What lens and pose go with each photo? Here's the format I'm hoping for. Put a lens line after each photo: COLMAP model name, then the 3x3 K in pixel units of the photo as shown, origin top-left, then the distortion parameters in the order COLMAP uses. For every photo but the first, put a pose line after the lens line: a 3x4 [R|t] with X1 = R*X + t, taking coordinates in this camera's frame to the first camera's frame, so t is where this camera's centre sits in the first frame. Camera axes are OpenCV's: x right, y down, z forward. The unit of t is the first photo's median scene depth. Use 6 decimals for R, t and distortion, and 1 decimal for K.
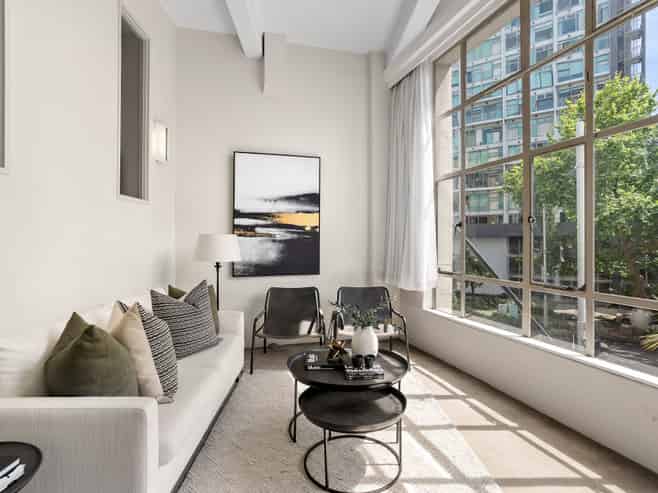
lens RADIAL K [[368.0, 0, 331.7], [0, 368.0, 230.1], [0, 0, 1]] dist [-0.055151, 0.051715]
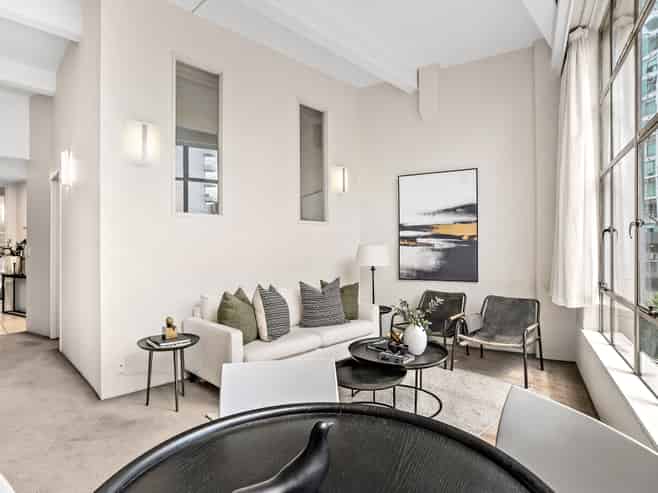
lens RADIAL K [[368.0, 0, 331.7], [0, 368.0, 230.1], [0, 0, 1]] dist [-0.055151, 0.051715]
pose [[0.704263, -0.039488, -0.708841, 0.422964], [0.023178, 0.999199, -0.032635, -0.001222], [0.709561, 0.006554, 0.704613, -0.012443]]
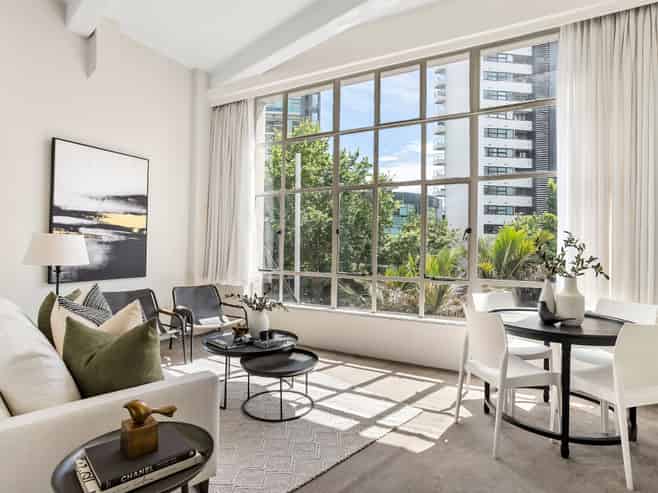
lens RADIAL K [[368.0, 0, 331.7], [0, 368.0, 230.1], [0, 0, 1]] dist [-0.055151, 0.051715]
pose [[0.718499, 0.037760, 0.694502, -0.374721], [-0.030631, 0.999274, -0.022642, 0.000740], [-0.694853, -0.005005, 0.719134, -0.063805]]
